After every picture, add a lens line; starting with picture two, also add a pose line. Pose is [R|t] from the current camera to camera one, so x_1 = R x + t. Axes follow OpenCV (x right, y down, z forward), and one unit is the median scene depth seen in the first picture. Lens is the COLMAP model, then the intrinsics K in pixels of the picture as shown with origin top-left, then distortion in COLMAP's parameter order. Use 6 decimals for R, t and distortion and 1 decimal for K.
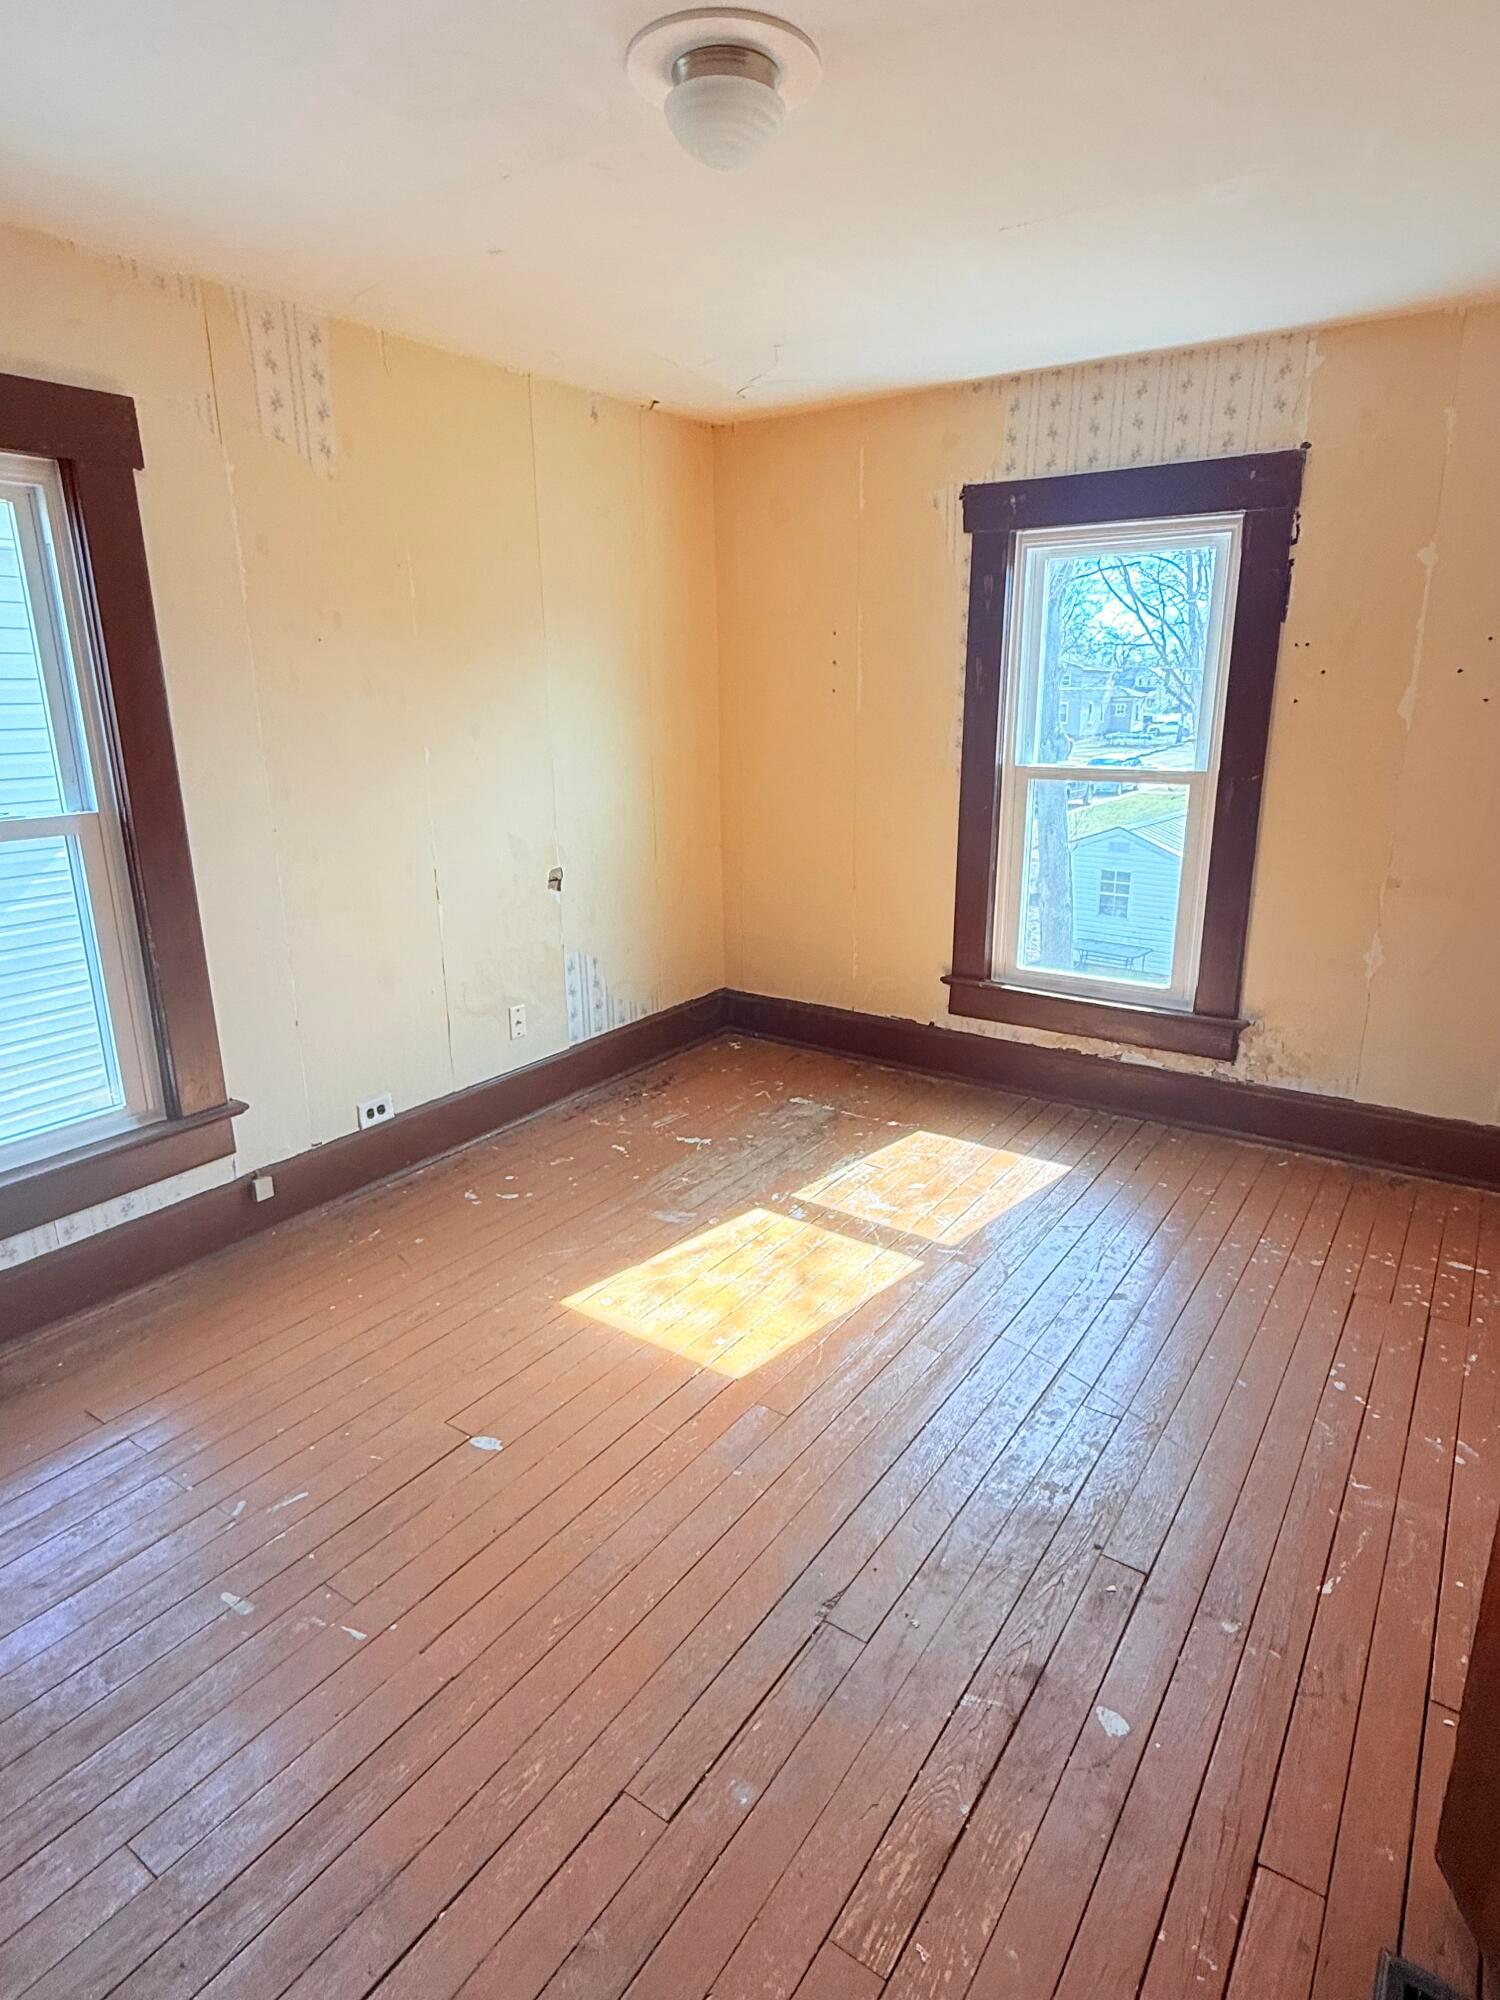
lens RADIAL K [[1105.4, 0, 749.9], [0, 1105.4, 999.5], [0, 0, 1]] dist [0.003354, 0.002157]
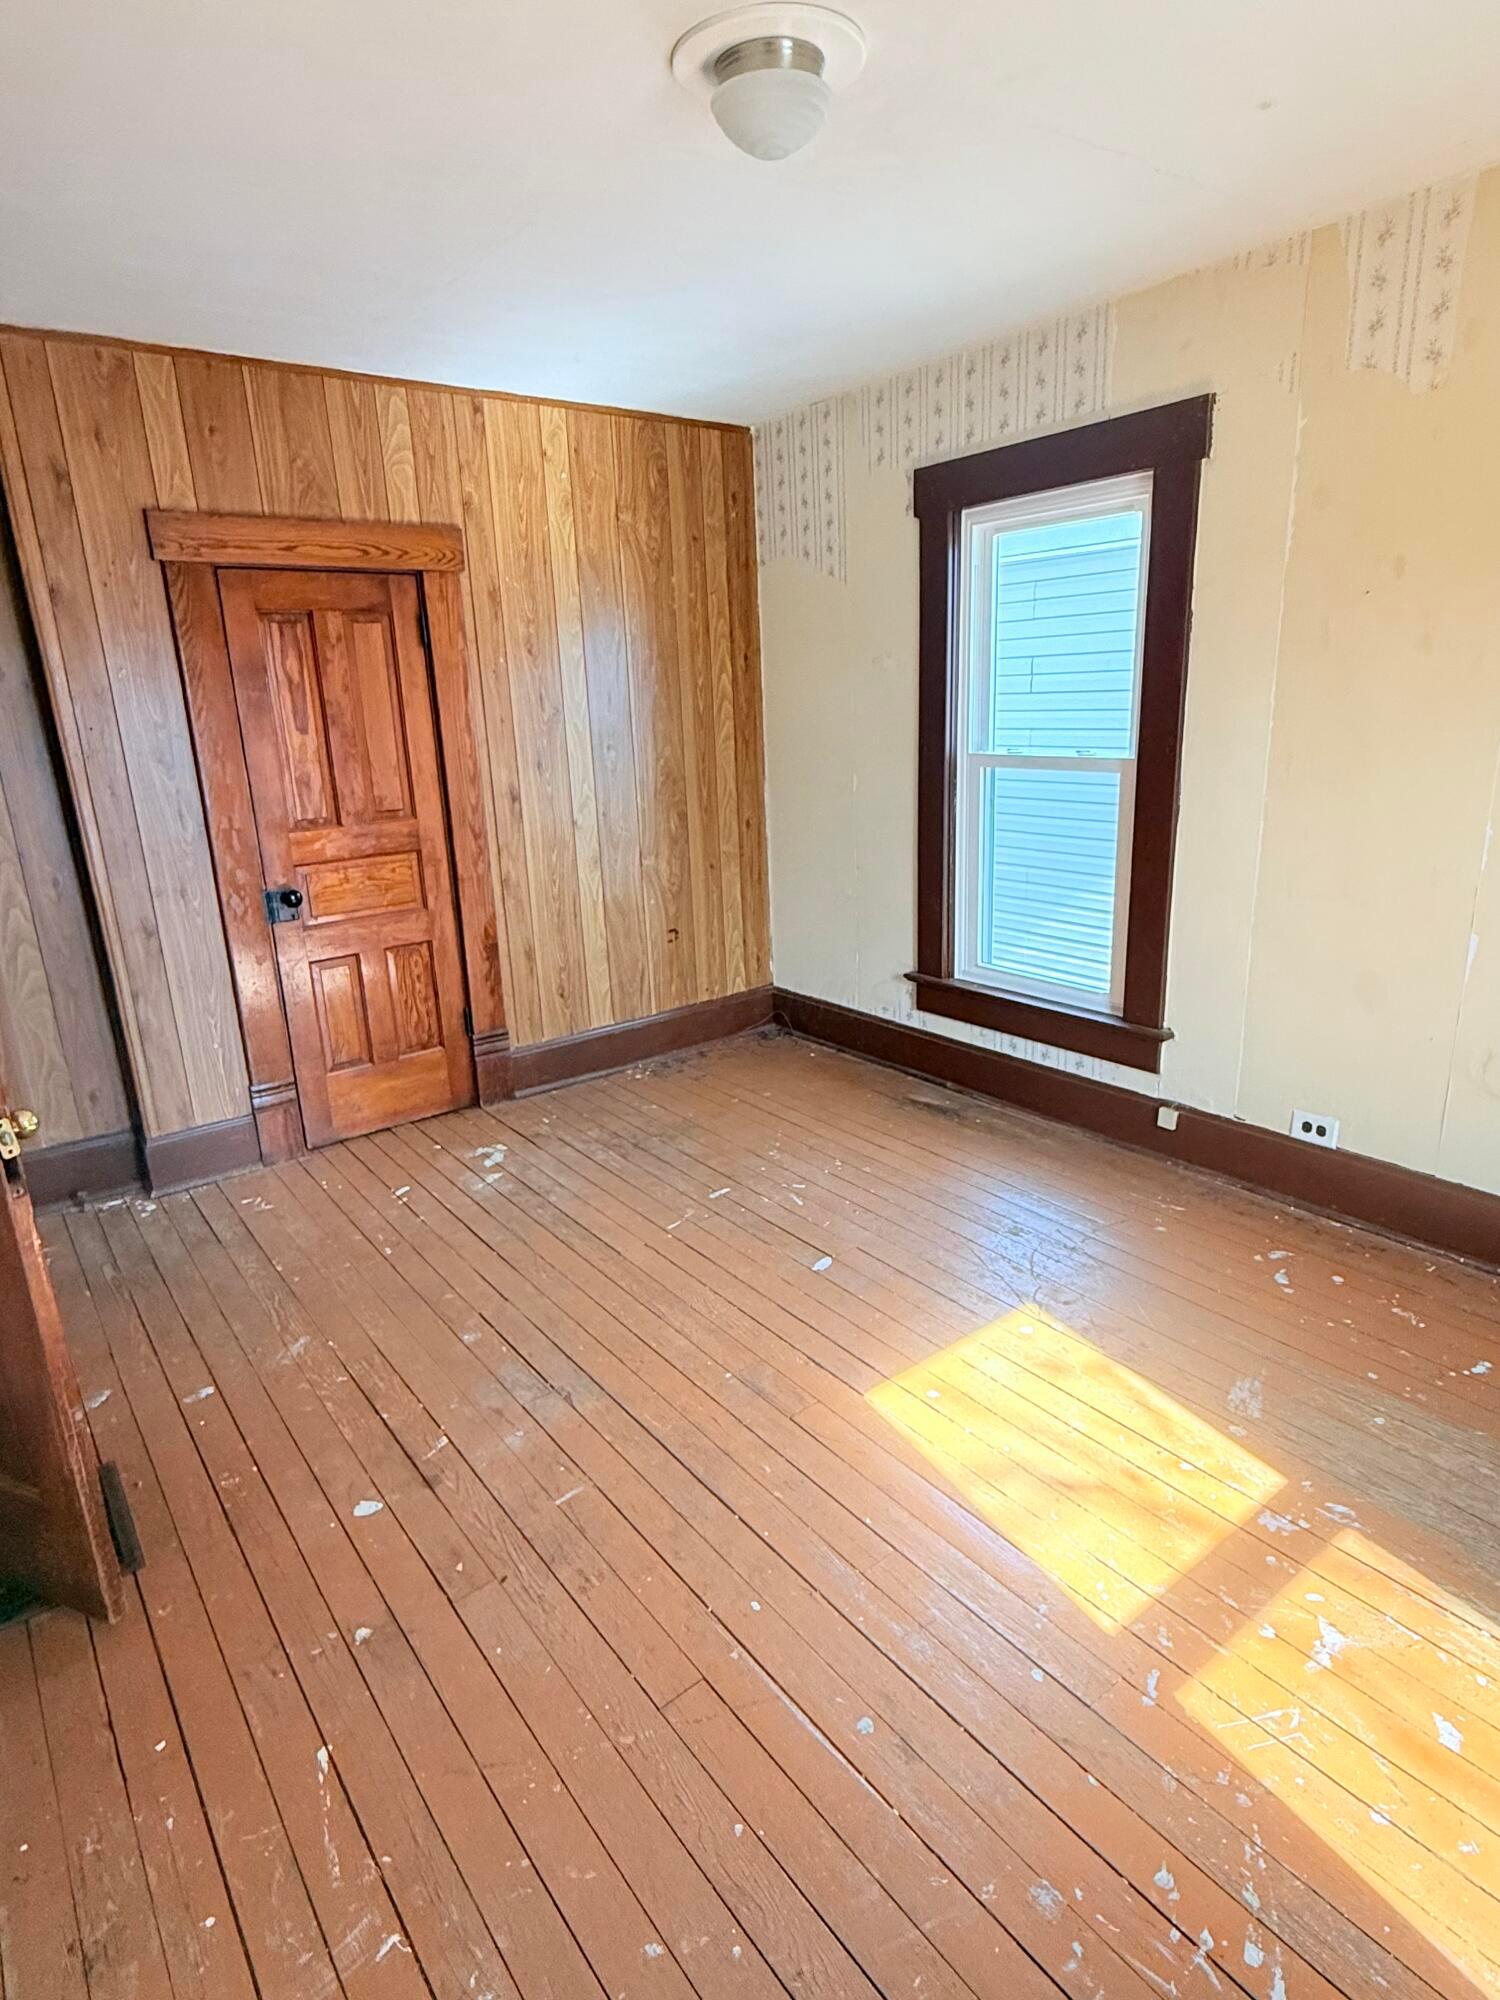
lens RADIAL K [[1105.4, 0, 761.9], [0, 1105.4, 1019.1], [0, 0, 1]] dist [0.003354, 0.002157]
pose [[-0.304872, 0.304171, -0.902515, 0.698324], [-0.215289, 0.901089, 0.376416, -0.265314], [0.927741, 0.309060, -0.209232, 0.901664]]
